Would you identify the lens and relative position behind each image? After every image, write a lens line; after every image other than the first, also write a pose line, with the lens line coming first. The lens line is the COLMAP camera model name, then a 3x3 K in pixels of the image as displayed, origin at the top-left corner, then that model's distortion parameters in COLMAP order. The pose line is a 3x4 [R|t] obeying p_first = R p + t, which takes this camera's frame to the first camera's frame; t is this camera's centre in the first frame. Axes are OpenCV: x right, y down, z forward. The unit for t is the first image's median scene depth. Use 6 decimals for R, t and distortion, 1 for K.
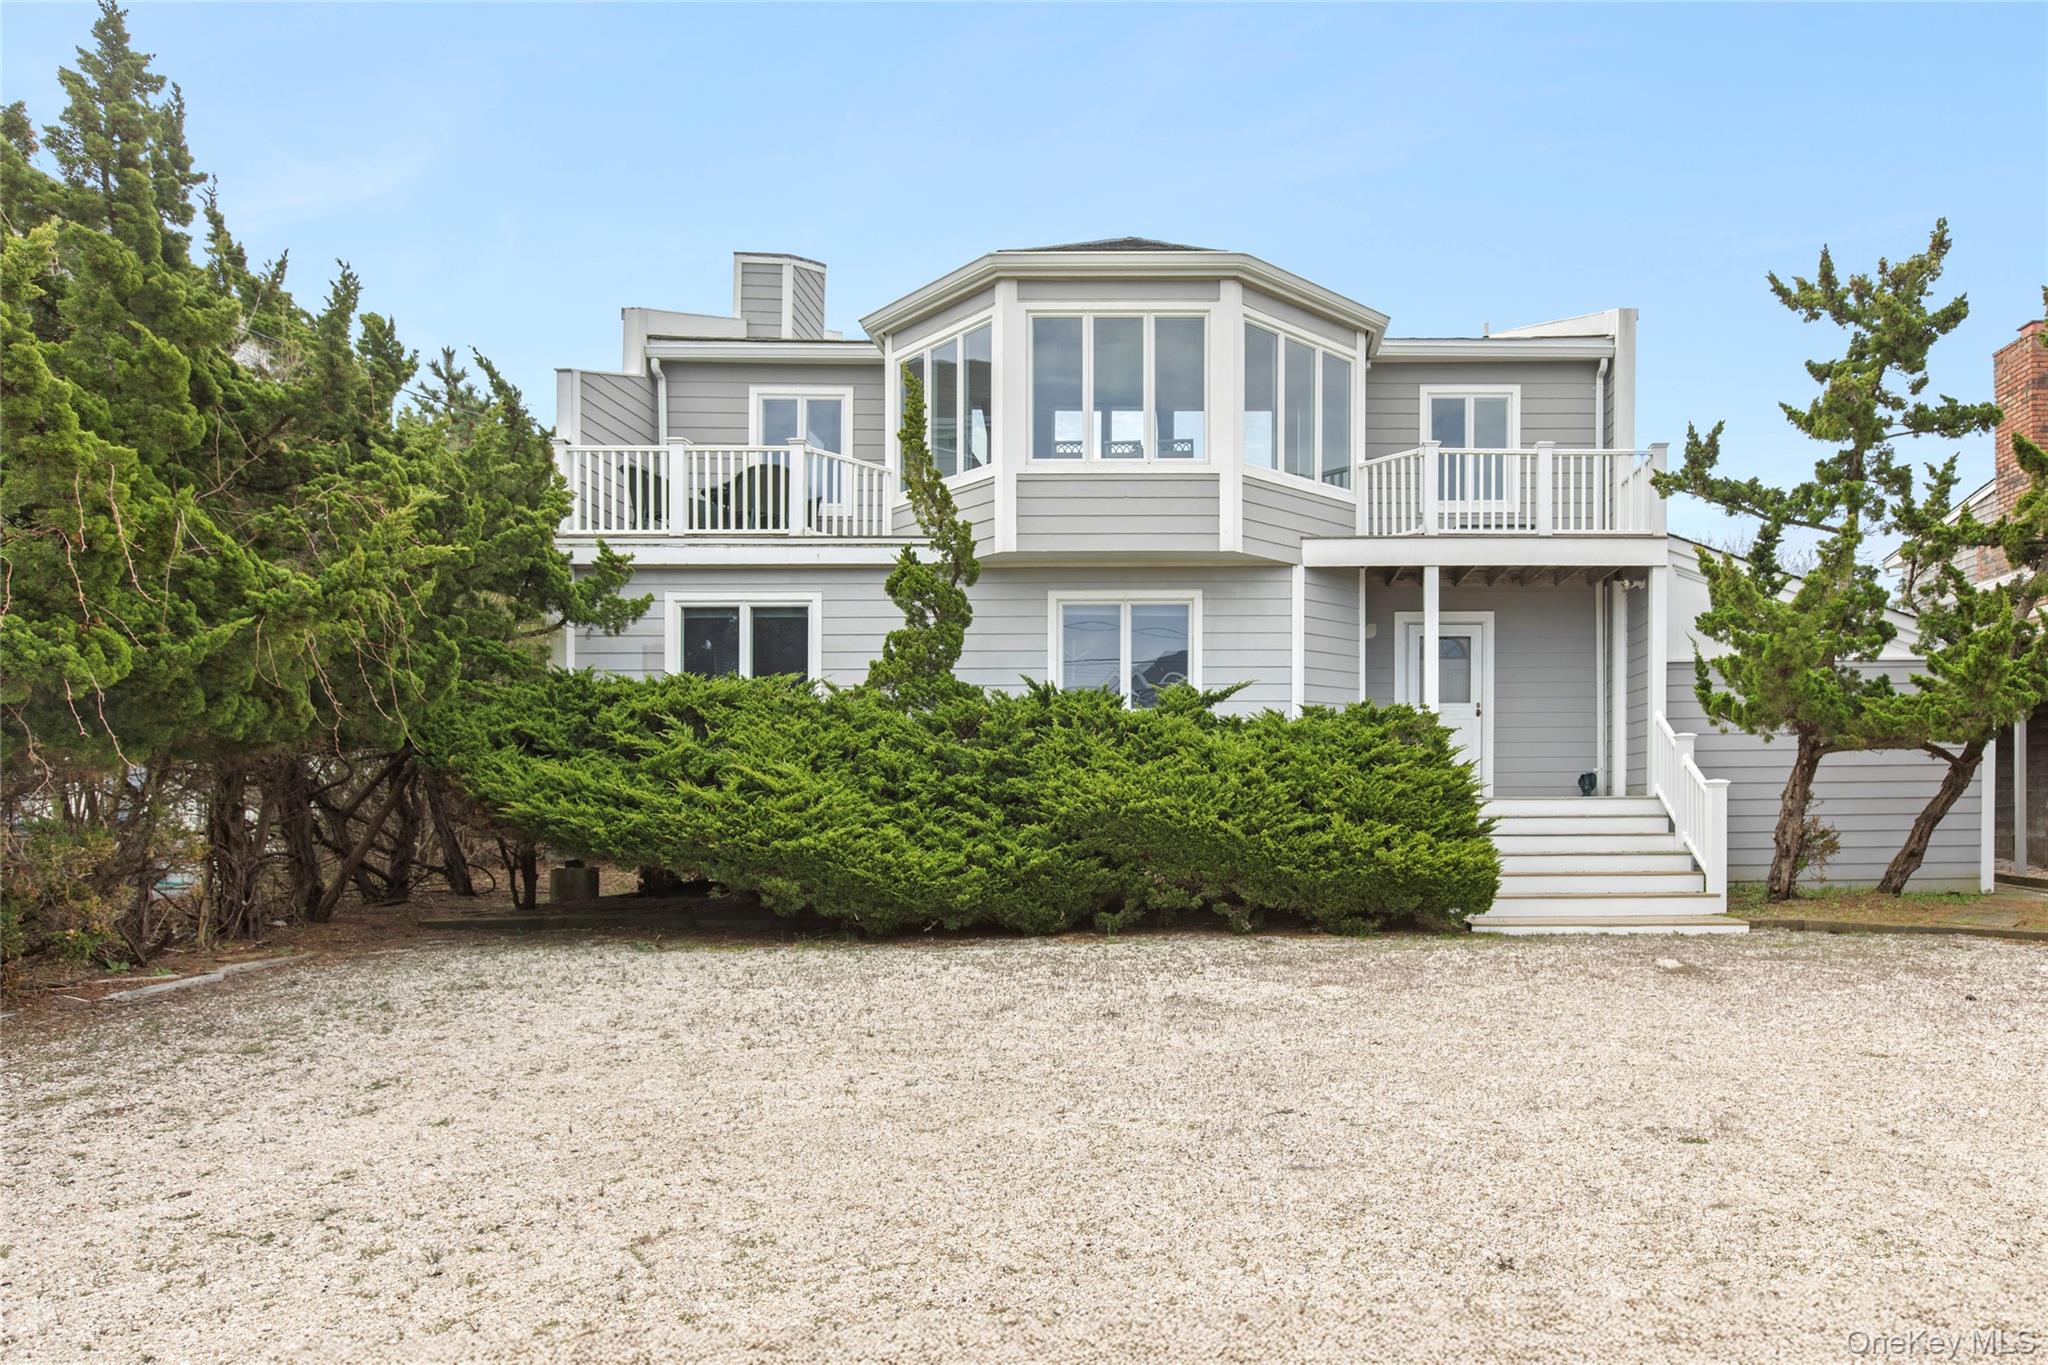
lens RADIAL K [[1230.7, 0, 1024.3], [0, 1230.7, 810.6], [0, 0, 1]] dist [0.001307, -0.000931]
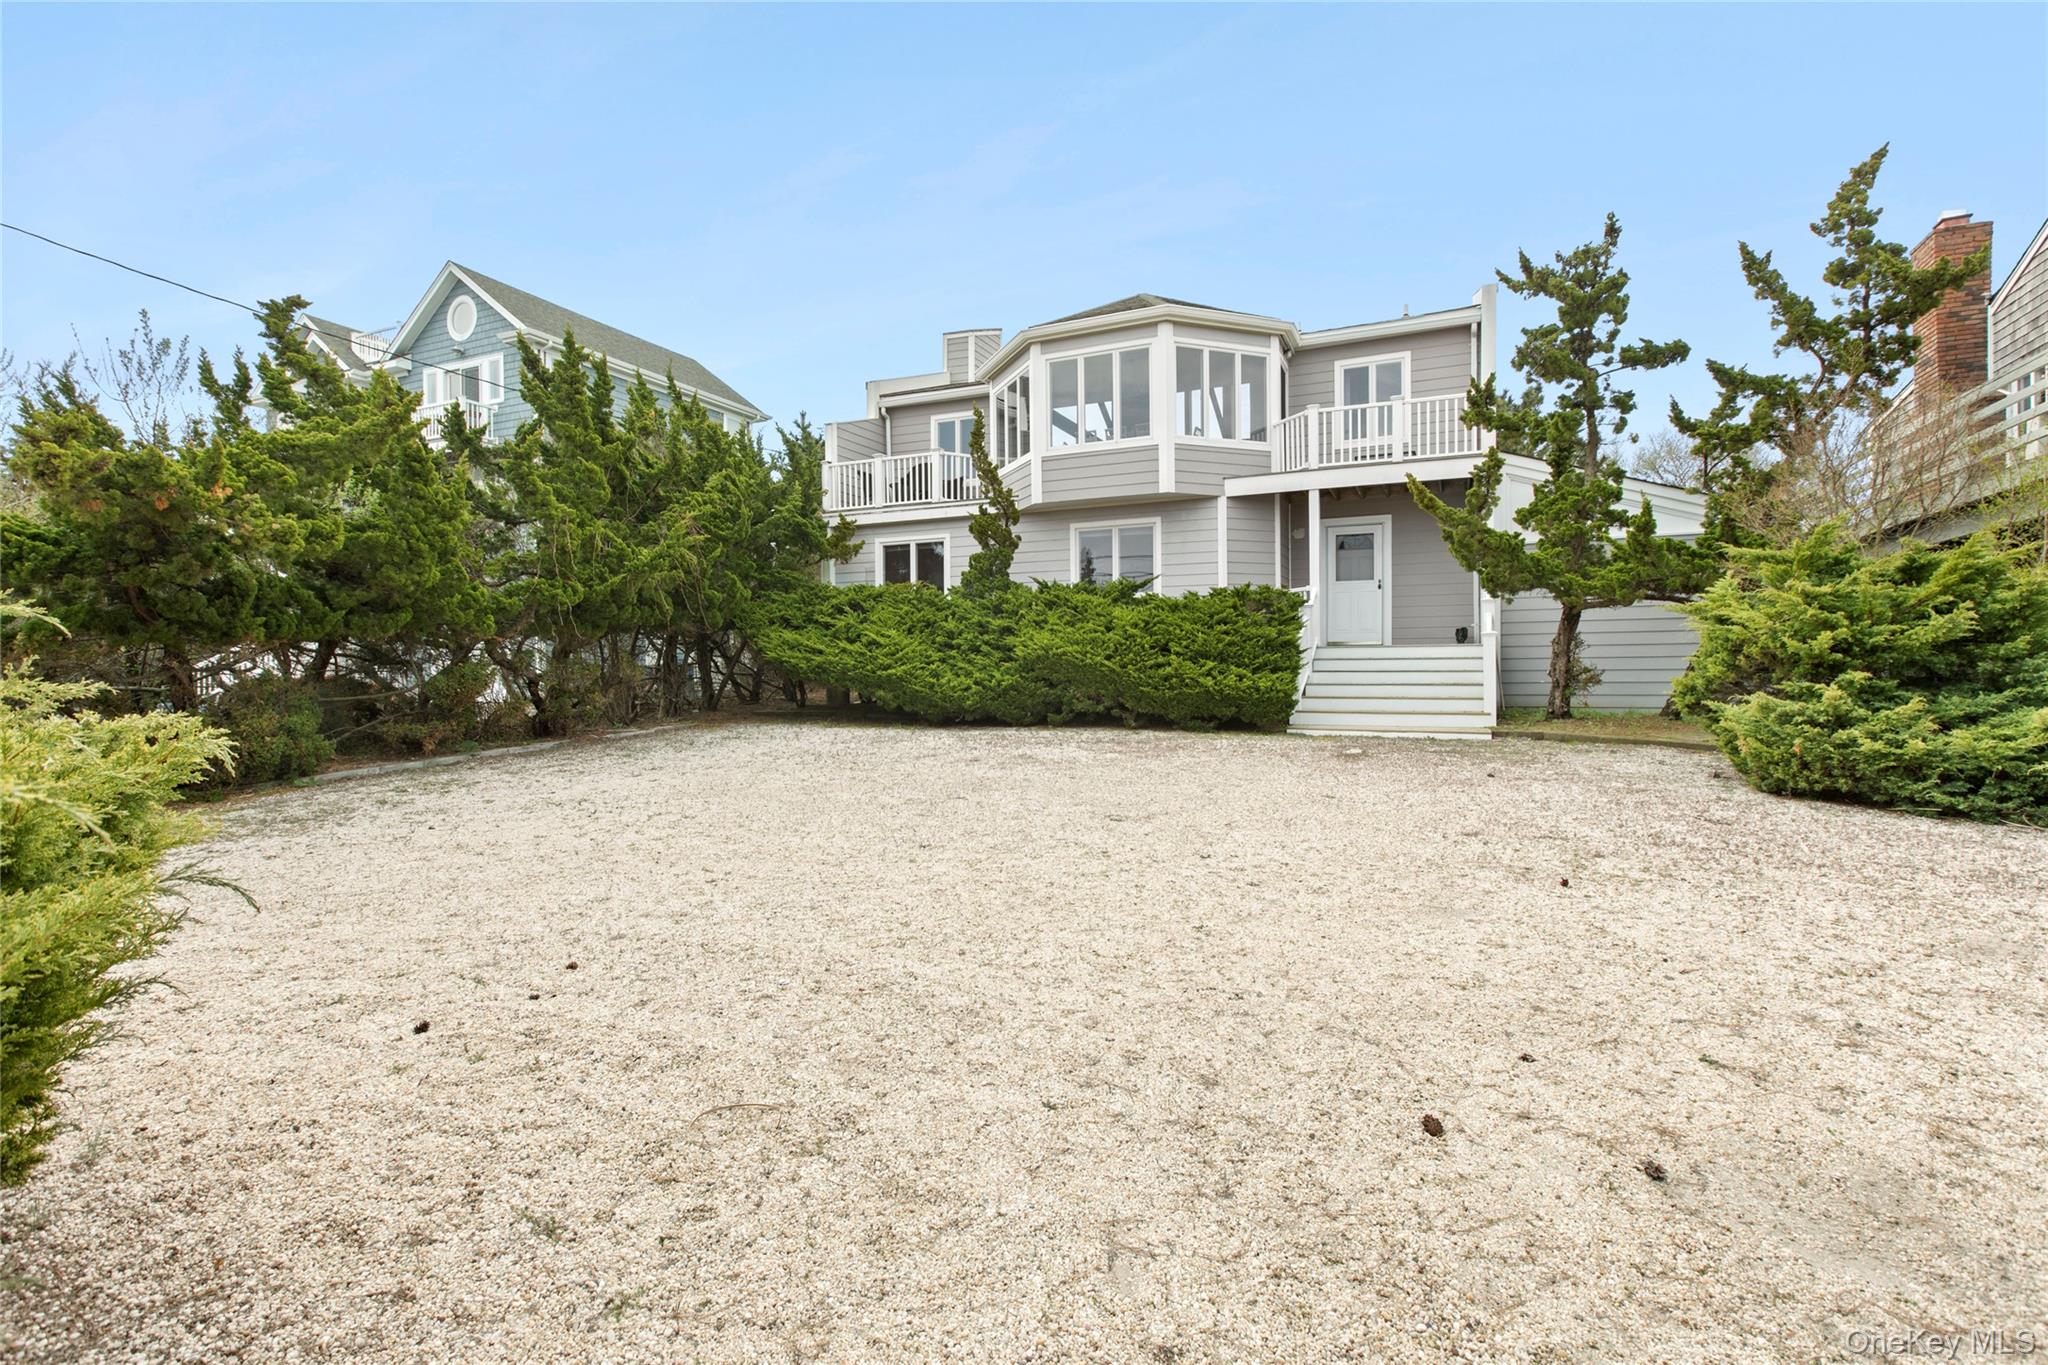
lens RADIAL K [[982.7, 0, 1010.8], [0, 982.7, 679.3], [0, 0, 1]] dist [0.000867, -0.000182]
pose [[0.893751, 0.006332, -0.448518, 0.565016], [-0.000663, 0.999918, 0.012795, 0.015106], [0.448562, -0.011138, 0.893682, -0.231999]]
